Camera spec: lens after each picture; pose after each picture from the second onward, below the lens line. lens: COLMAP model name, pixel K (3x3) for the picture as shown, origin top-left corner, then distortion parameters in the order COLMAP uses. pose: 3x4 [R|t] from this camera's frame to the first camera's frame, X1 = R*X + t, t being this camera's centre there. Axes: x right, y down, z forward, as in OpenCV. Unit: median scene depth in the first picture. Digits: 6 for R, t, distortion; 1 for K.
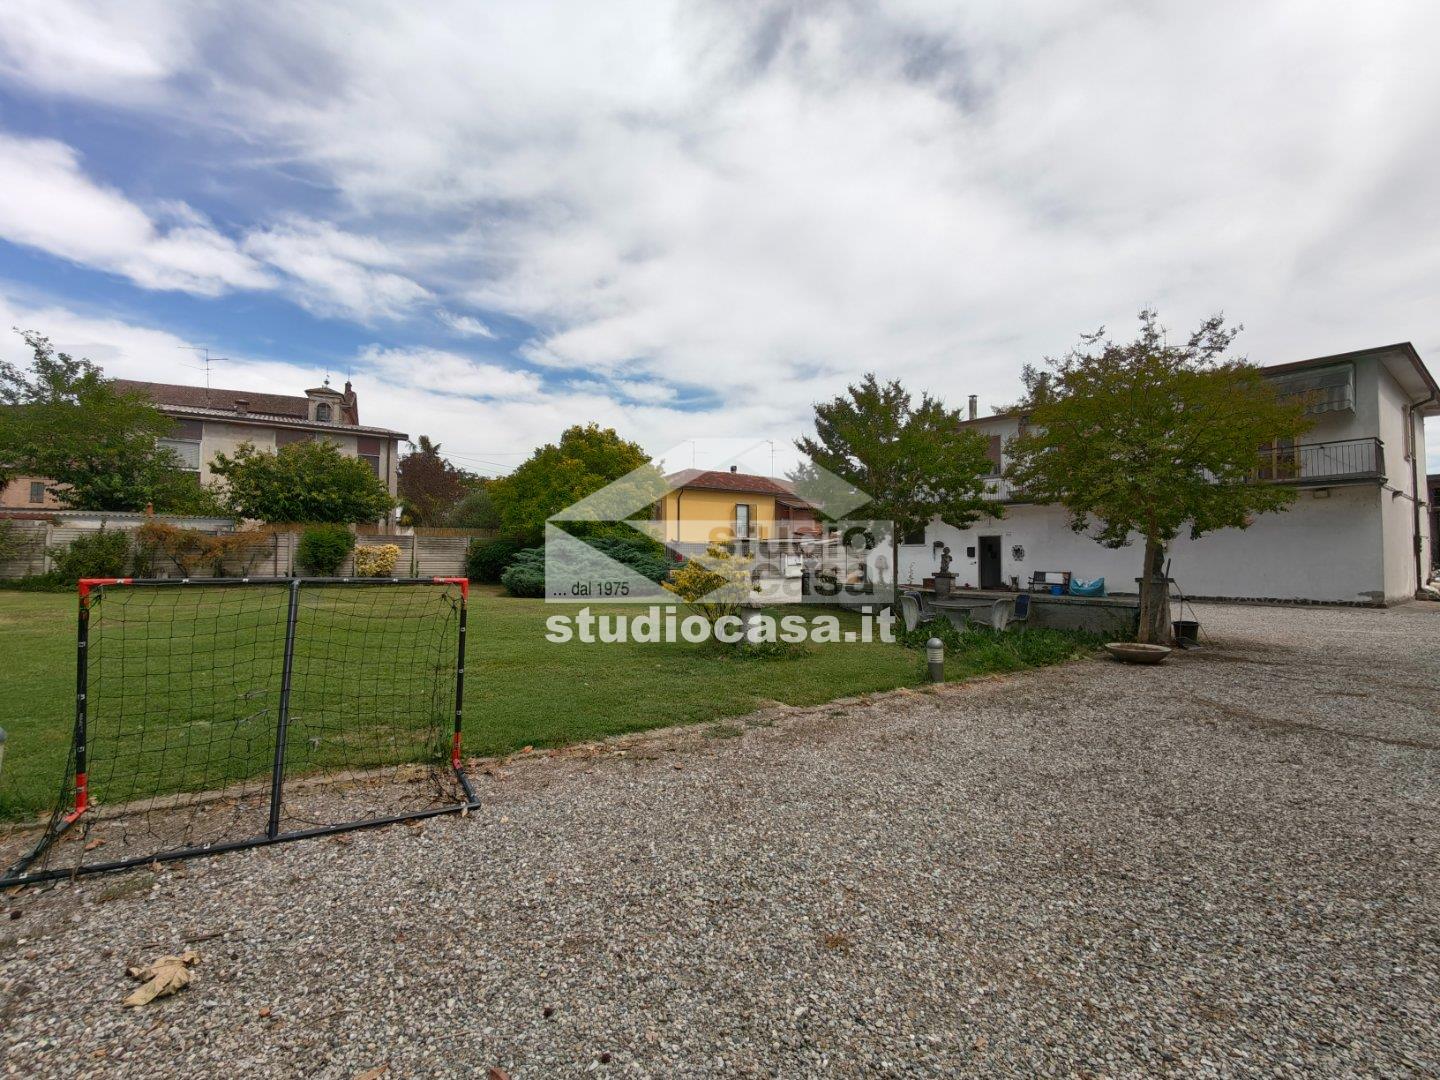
lens RADIAL K [[648.4, 0, 717.7], [0, 648.4, 536.5], [0, 0, 1]] dist [-0.006157, 0.001958]
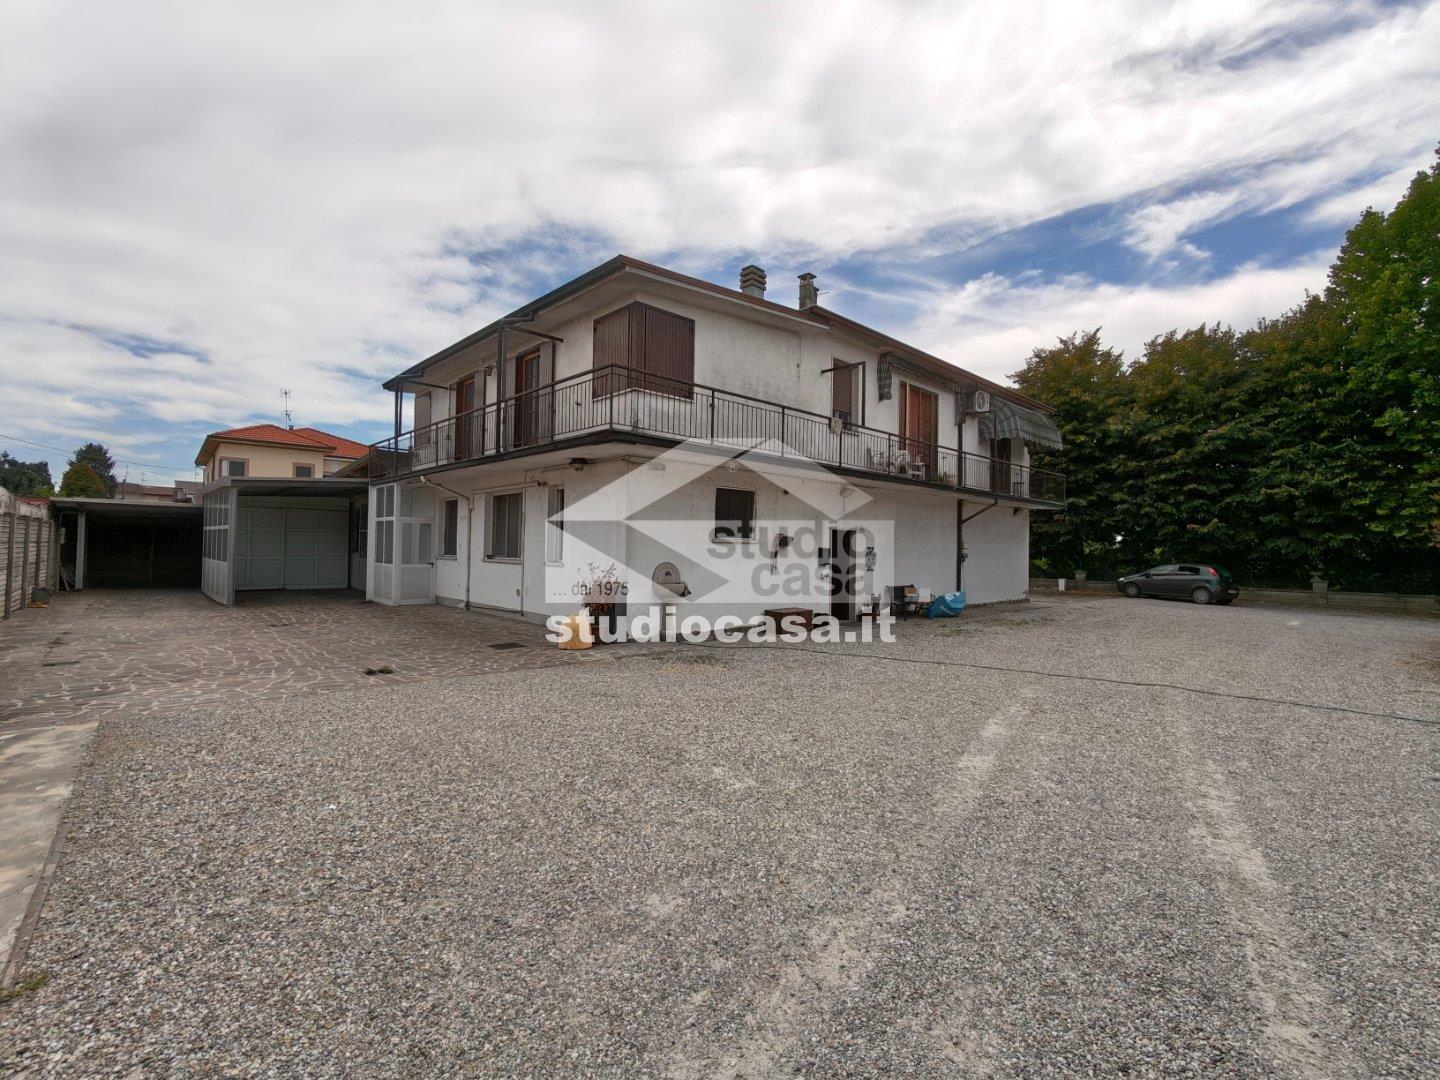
lens RADIAL K [[648.4, 0, 720.9], [0, 648.4, 530.7], [0, 0, 1]] dist [-0.006157, 0.001958]
pose [[-0.079508, 0.005406, 0.996820, -0.205966], [-0.068724, 0.997576, -0.010891, 0.018070], [-0.994462, -0.069371, -0.078944, 1.442732]]
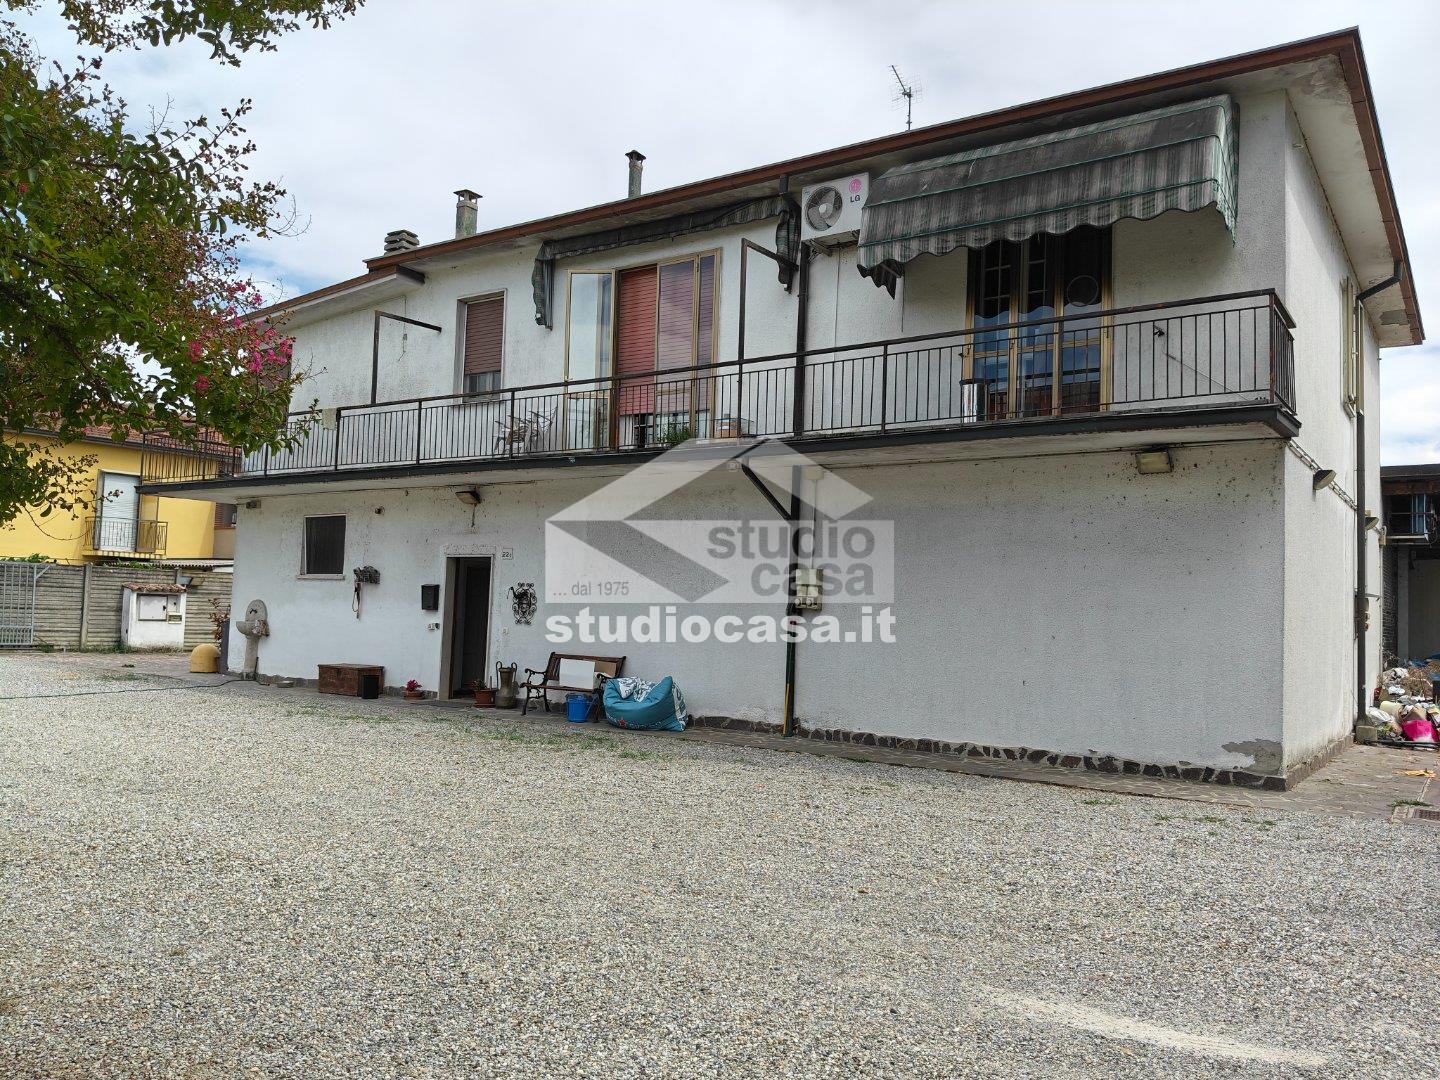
lens RADIAL K [[1112.2, 0, 723.5], [0, 1112.2, 552.8], [0, 0, 1]] dist [0.005360, -0.039787]
pose [[0.953712, 0.046181, 0.297153, 0.458316], [-0.041591, 0.998898, -0.021753, 0.006388], [-0.297830, 0.008388, 0.954582, 0.421005]]
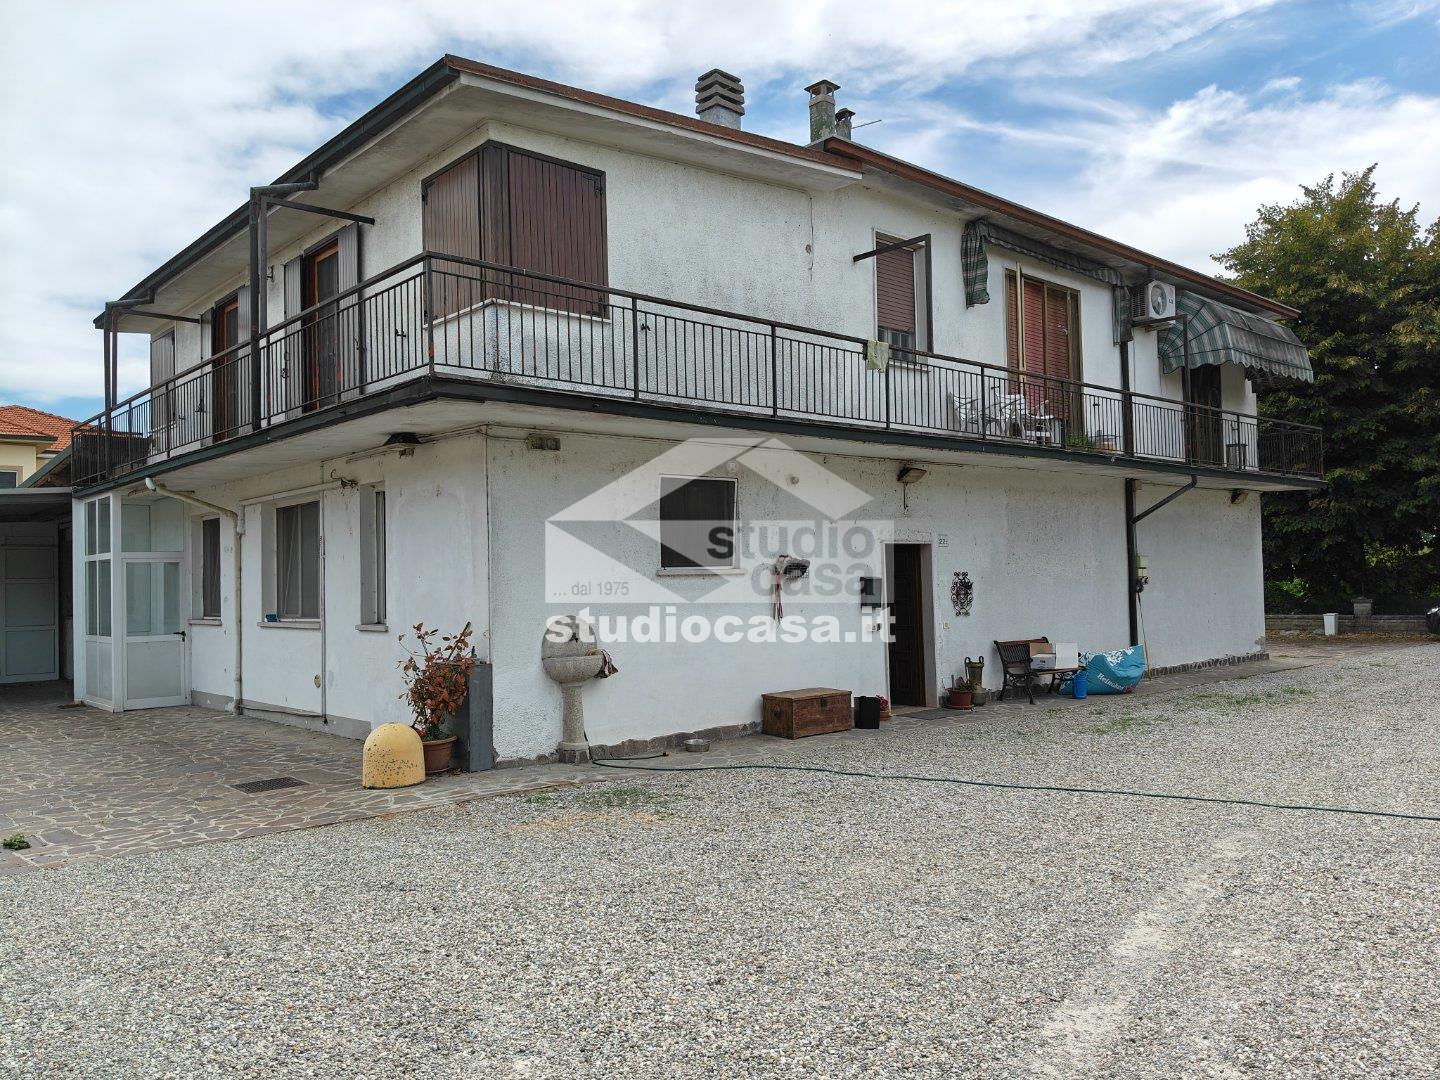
lens RADIAL K [[1112.2, 0, 715.2], [0, 1112.2, 543.1], [0, 0, 1]] dist [0.005360, -0.039787]
pose [[-0.052551, 0.015763, 0.998494, -0.169671], [-0.028552, 0.999443, -0.017280, 0.014633], [-0.998210, -0.029417, -0.052072, 1.402606]]
